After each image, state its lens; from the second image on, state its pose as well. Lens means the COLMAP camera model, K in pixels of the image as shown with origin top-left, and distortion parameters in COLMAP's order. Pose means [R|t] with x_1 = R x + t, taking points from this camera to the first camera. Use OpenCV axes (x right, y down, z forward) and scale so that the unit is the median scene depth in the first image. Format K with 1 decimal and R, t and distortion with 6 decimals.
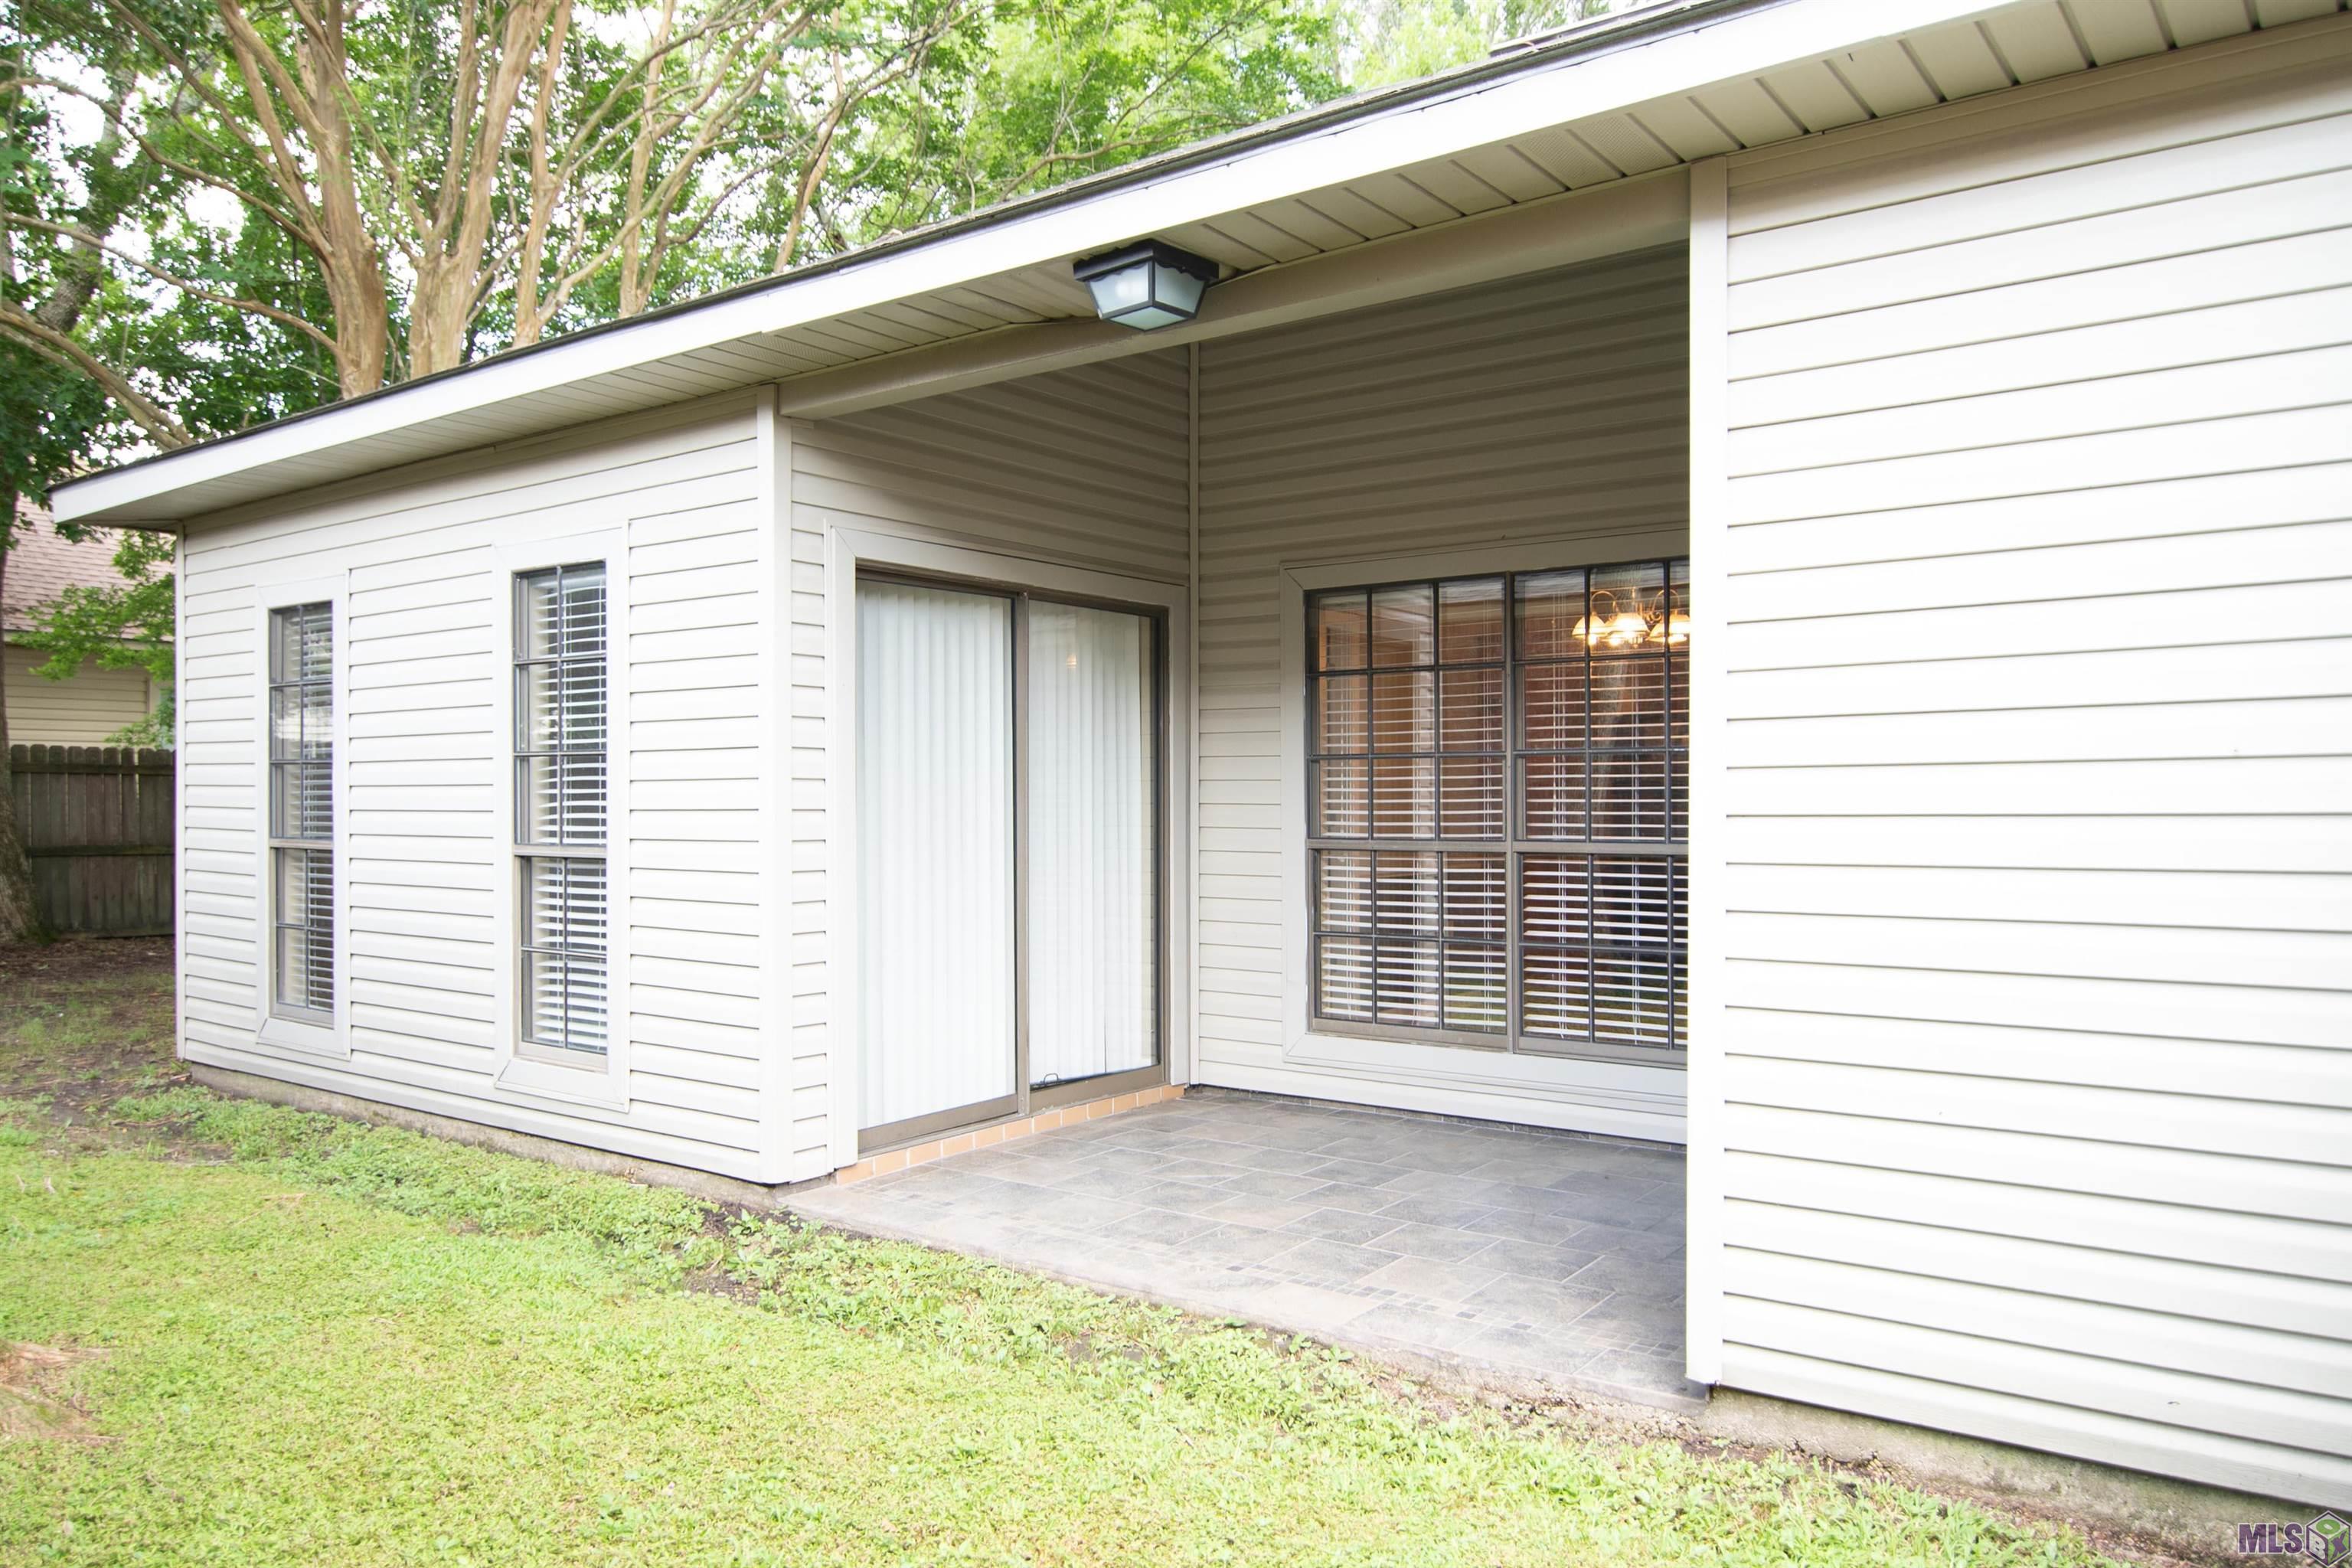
lens RADIAL K [[1639.8, 0, 1182.1], [0, 1639.8, 797.2], [0, 0, 1]] dist [0.000150, -0.001433]
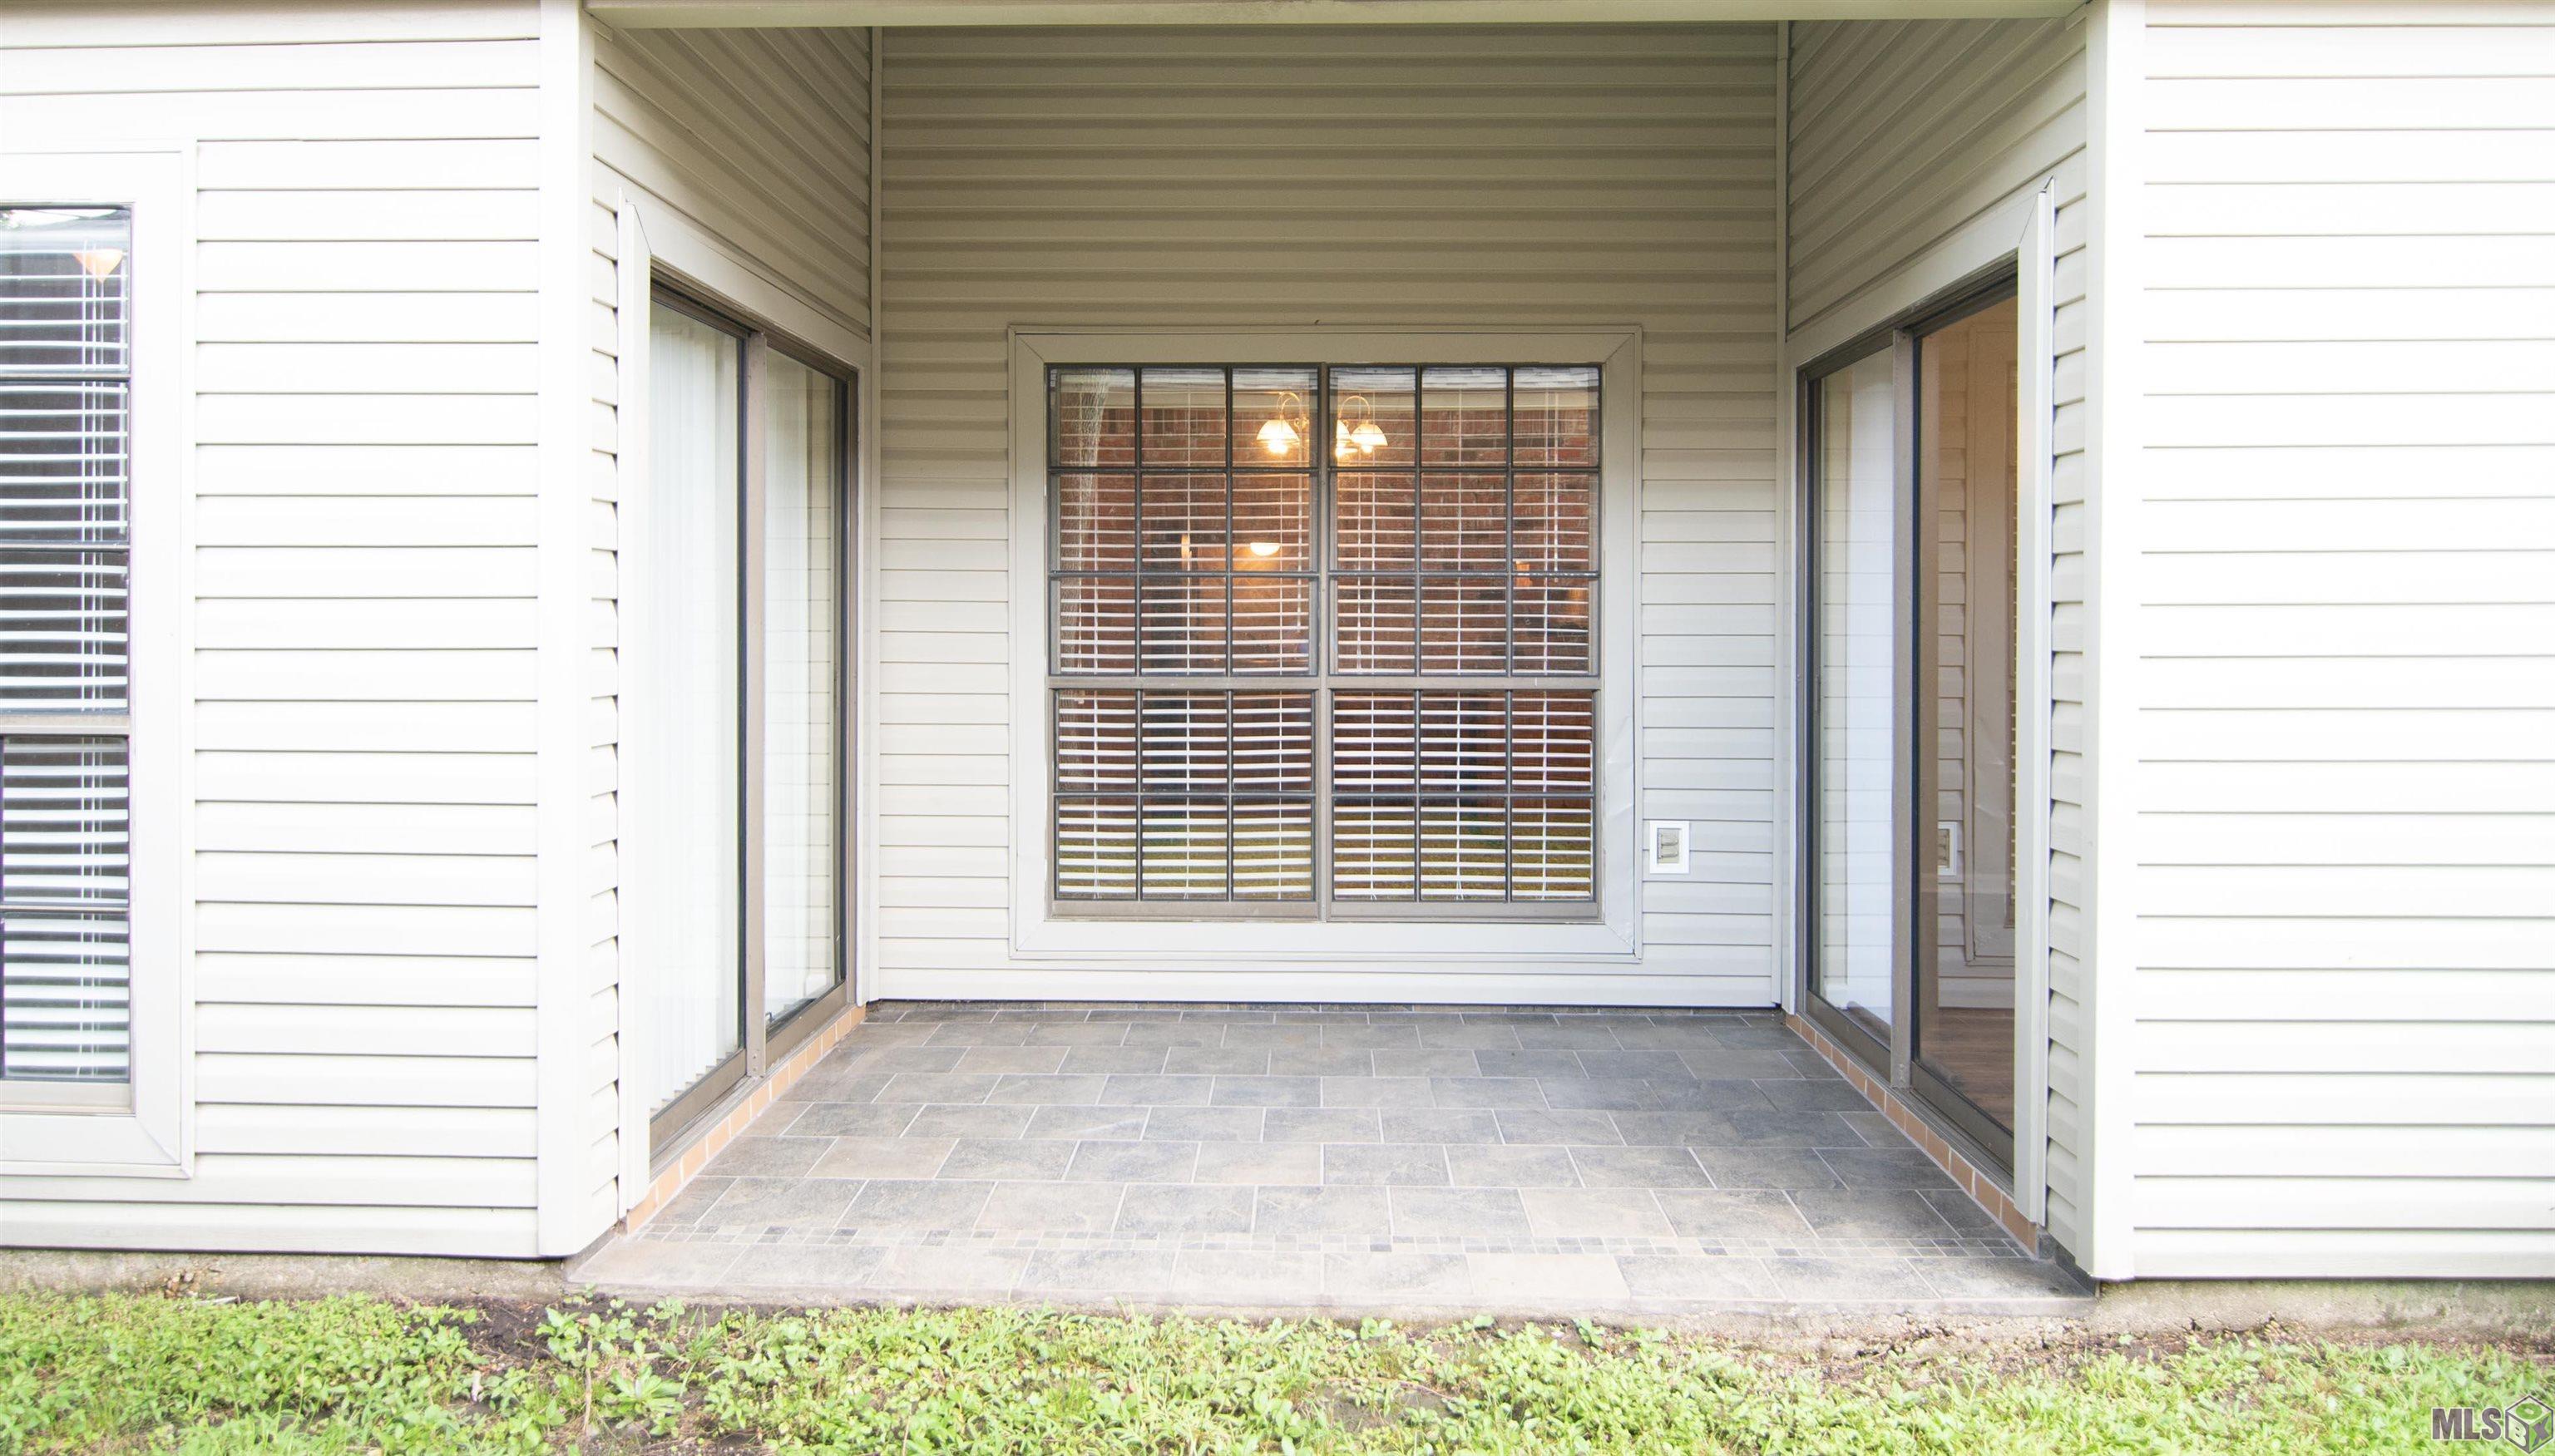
lens RADIAL K [[1737.2, 0, 1259.3], [0, 1737.2, 615.8], [0, 0, 1]] dist [-0.008185, -0.000423]
pose [[0.823030, 0.003008, 0.567990, -0.407779], [-0.003168, 0.999995, -0.000705, -0.004688], [-0.567989, -0.001219, 0.823035, 0.318695]]
